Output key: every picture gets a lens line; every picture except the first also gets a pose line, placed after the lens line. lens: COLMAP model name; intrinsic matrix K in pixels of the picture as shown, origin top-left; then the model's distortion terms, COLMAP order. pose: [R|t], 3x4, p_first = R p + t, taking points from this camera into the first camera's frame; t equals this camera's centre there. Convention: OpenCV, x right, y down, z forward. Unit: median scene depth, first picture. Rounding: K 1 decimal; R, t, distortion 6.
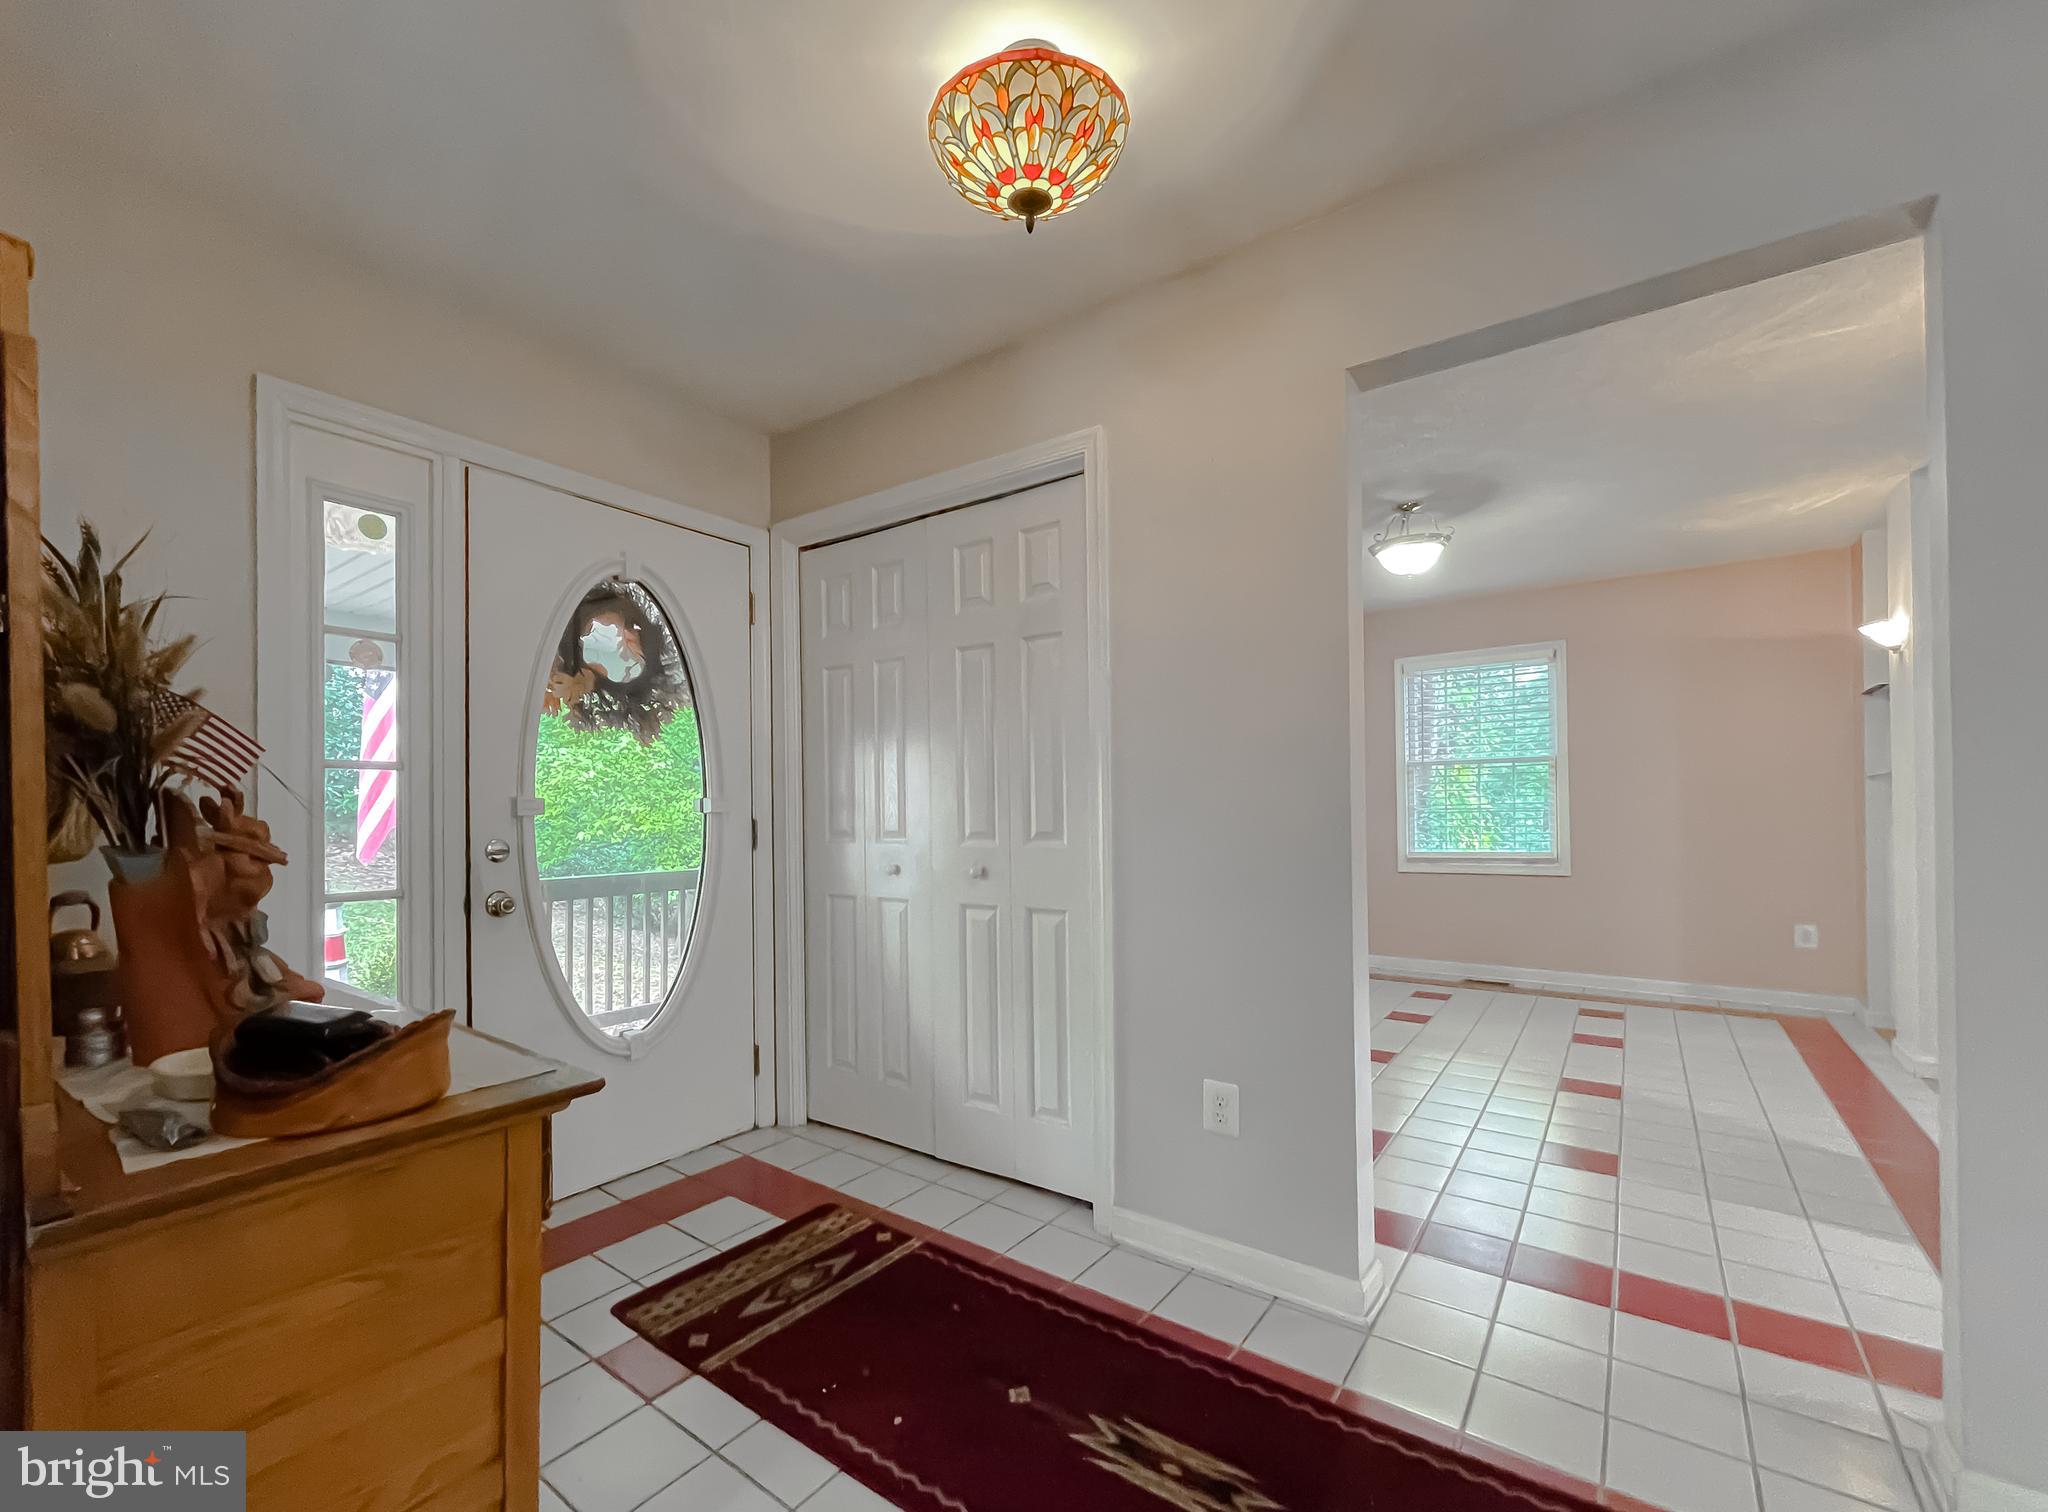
lens RADIAL K [[867.5, 0, 1020.4], [0, 867.5, 802.3], [0, 0, 1]] dist [0.000260, 0.000055]
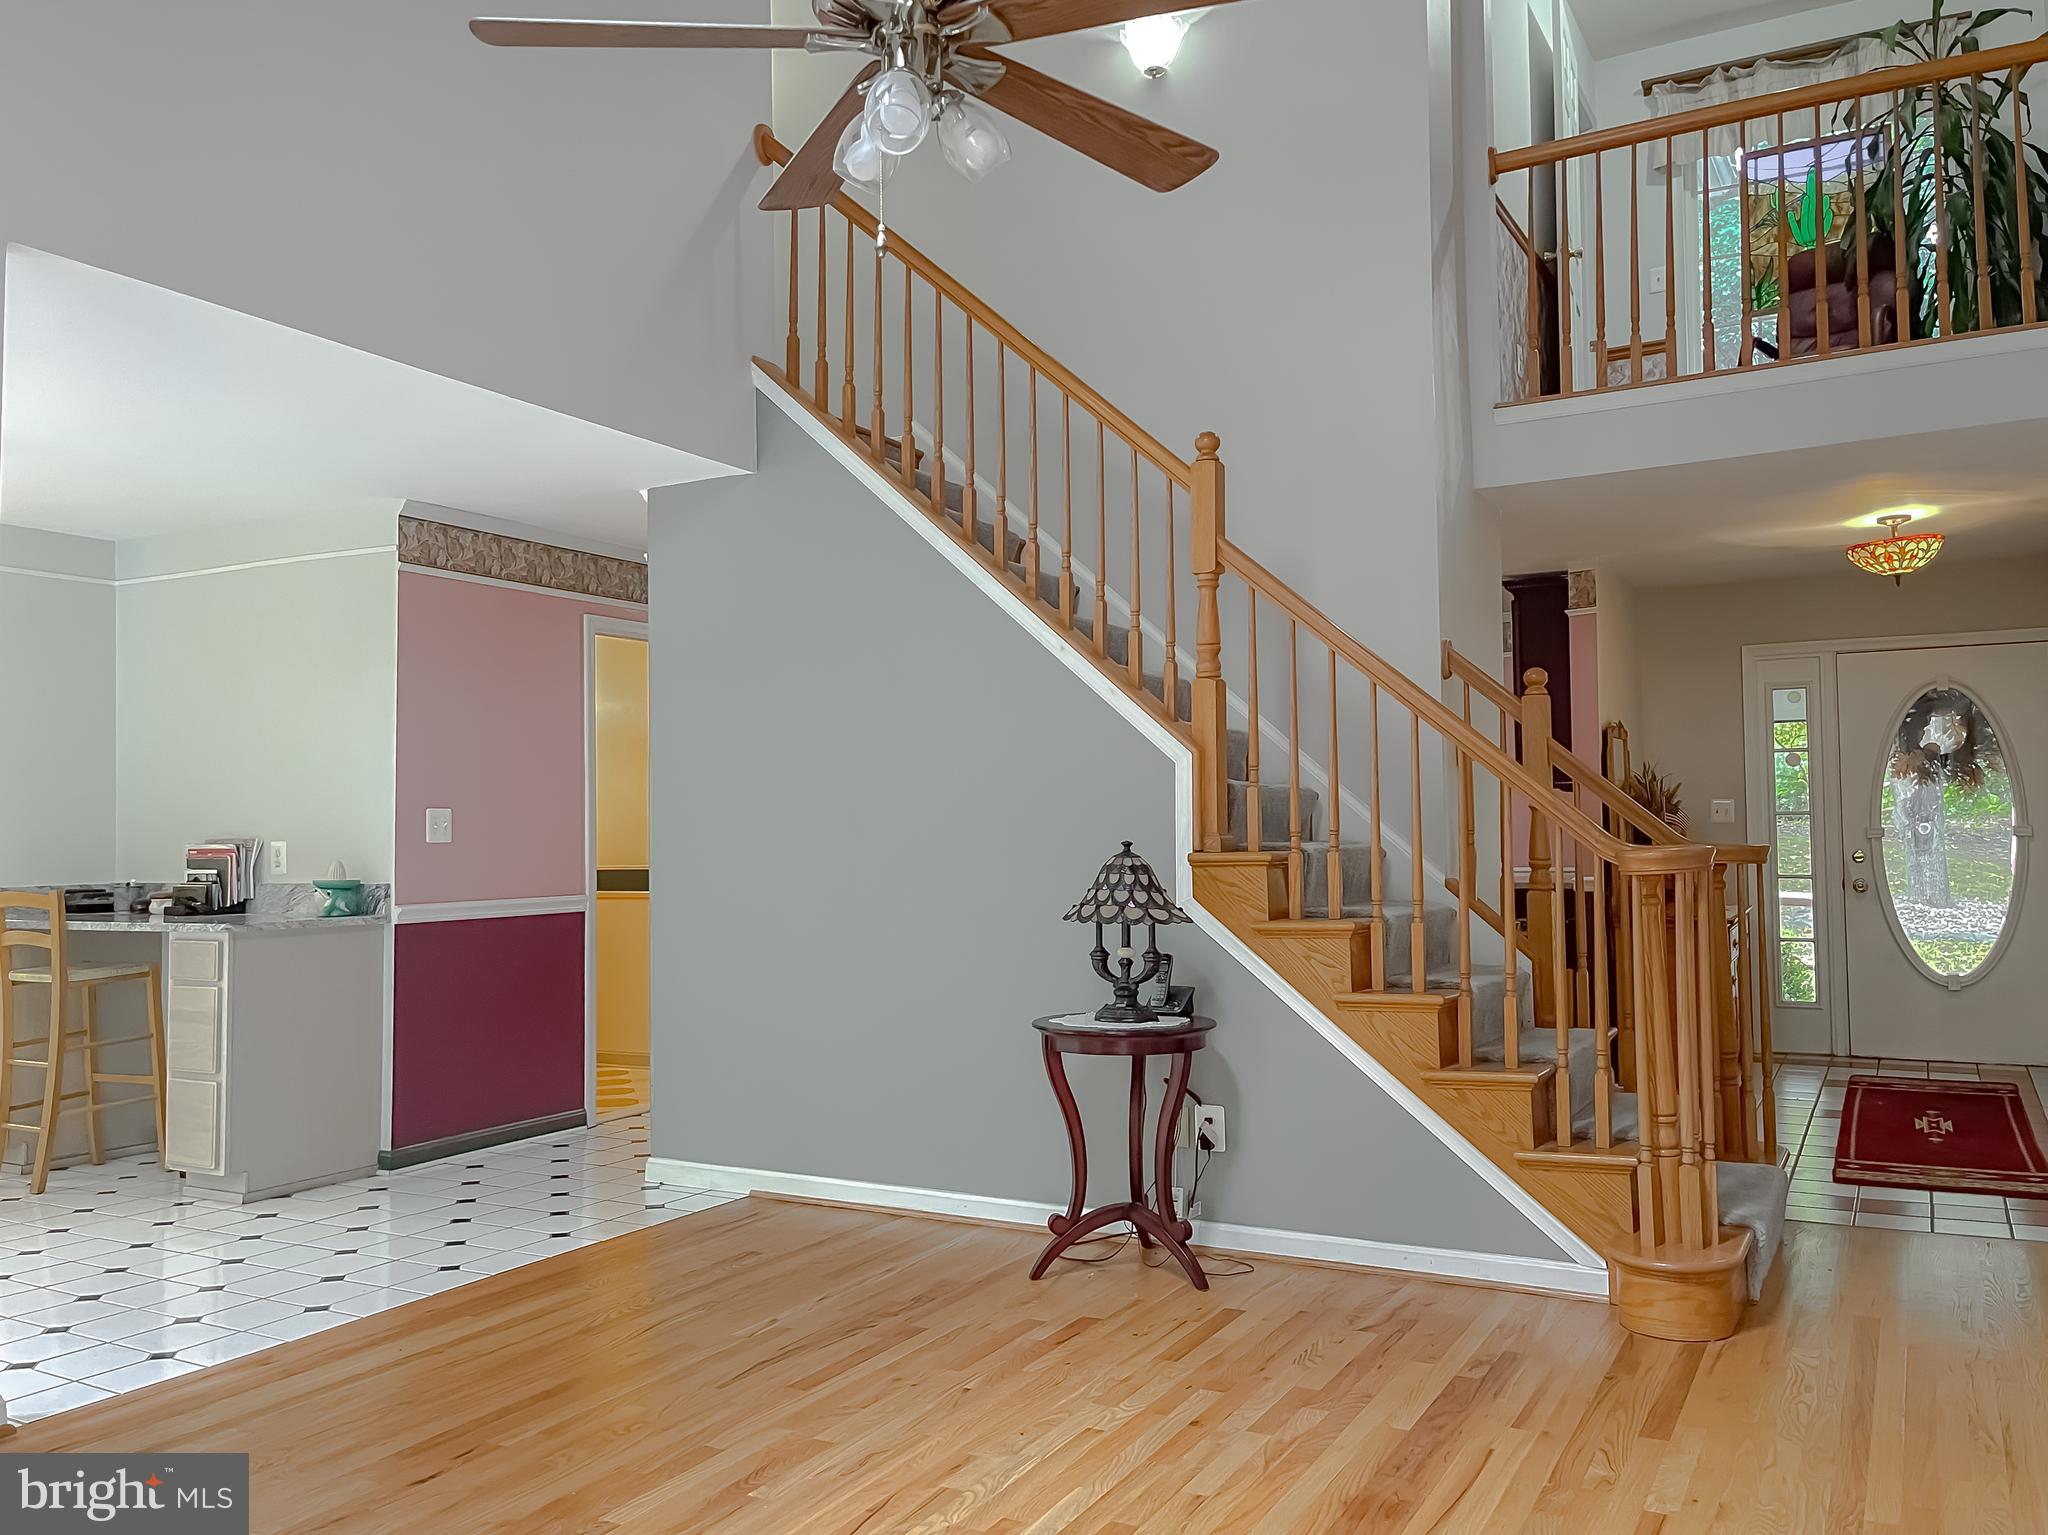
lens RADIAL K [[1563.4, 0, 1037.2], [0, 1563.4, 775.8], [0, 0, 1]] dist [0.061686, -0.085652]
pose [[0.125709, -0.032016, -0.991550, 2.269997], [0.023602, 0.999293, -0.029274, -0.054517], [0.991786, -0.019723, 0.126376, -1.044685]]
